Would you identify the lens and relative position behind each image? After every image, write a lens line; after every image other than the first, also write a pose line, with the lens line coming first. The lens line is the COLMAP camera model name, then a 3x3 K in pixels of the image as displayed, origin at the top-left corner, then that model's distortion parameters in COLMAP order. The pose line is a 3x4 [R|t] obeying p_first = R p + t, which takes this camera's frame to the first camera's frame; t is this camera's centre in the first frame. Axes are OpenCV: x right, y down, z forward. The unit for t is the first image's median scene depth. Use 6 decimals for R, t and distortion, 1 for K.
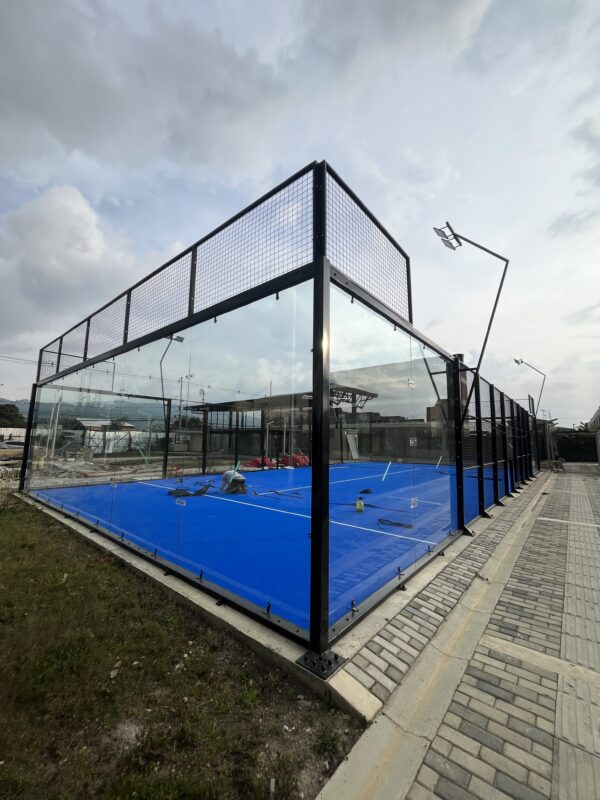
lens RADIAL K [[328.5, 0, 300.0], [0, 328.5, 400.0], [0, 0, 1]] dist [-0.000351, 0.000185]
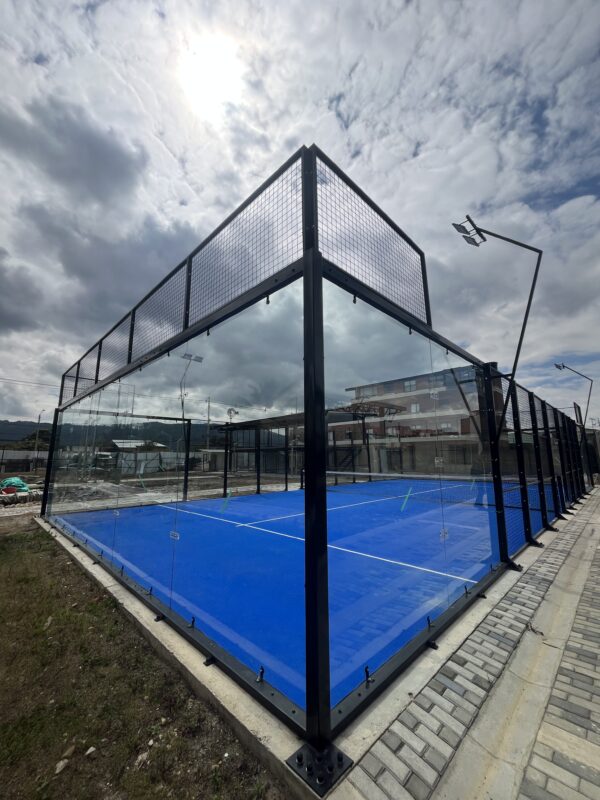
lens RADIAL K [[328.5, 0, 300.0], [0, 328.5, 400.0], [0, 0, 1]] dist [-0.000351, 0.000185]
pose [[0.995818, -0.035537, -0.084162, 0.061431], [0.031388, 0.998250, -0.050124, -0.002078], [0.085796, 0.047272, 0.995191, 0.108860]]
